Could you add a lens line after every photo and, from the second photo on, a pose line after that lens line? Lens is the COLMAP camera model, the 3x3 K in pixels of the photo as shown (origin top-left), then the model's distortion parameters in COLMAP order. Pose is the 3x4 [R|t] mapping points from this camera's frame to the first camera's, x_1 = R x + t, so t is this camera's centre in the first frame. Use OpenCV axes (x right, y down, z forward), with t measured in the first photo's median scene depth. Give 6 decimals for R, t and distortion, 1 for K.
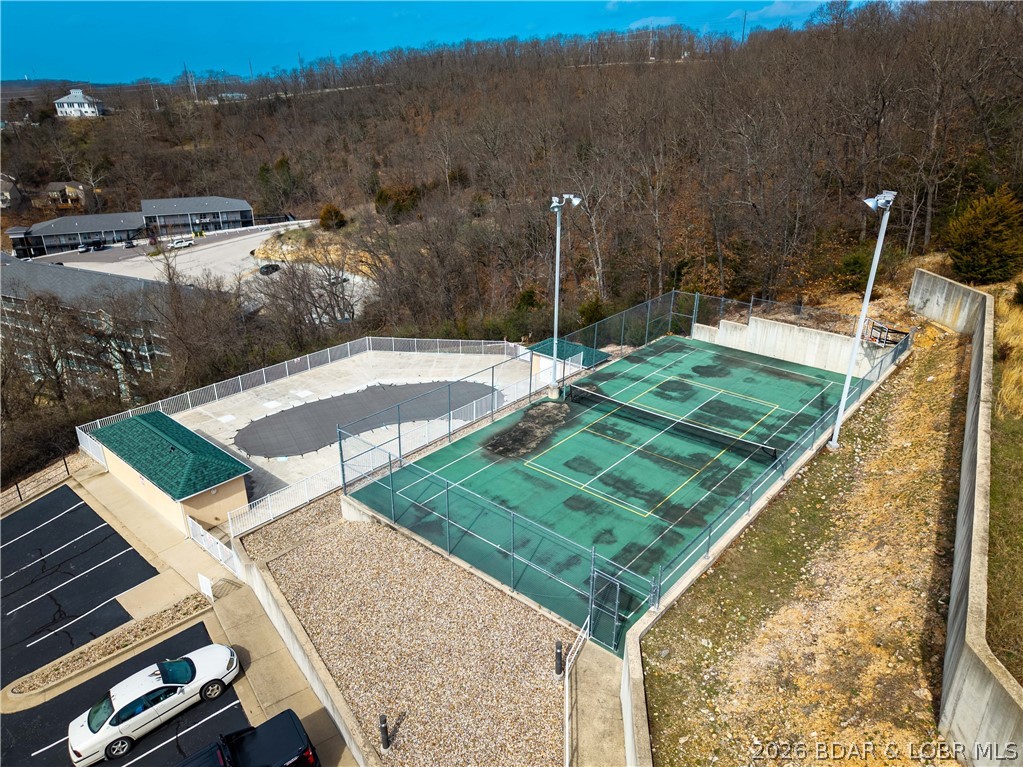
lens RADIAL K [[684.2, 0, 511.5], [0, 684.2, 383.5], [0, 0, 1]] dist [0.001998, -0.004438]
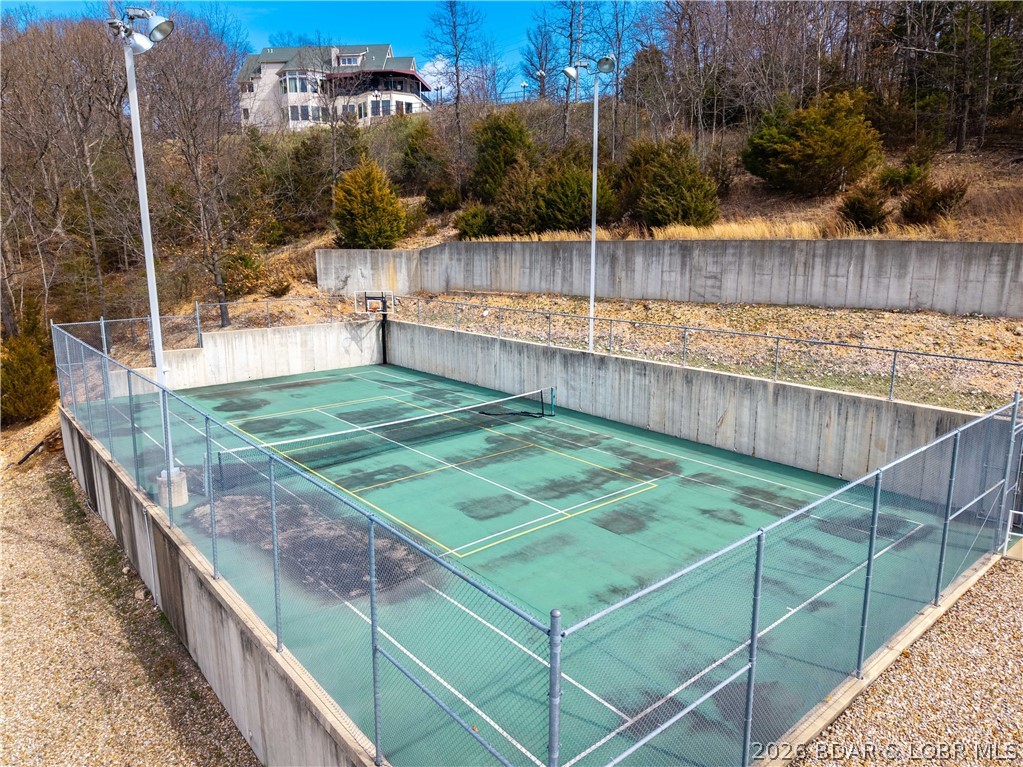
lens RADIAL K [[684.2, 0, 511.5], [0, 684.2, 383.5], [0, 0, 1]] dist [0.001998, -0.004438]
pose [[0.155671, -0.202264, 0.966879, -0.351084], [0.393362, 0.910549, 0.127147, -0.023925], [-0.906109, 0.360541, 0.221309, 0.773742]]
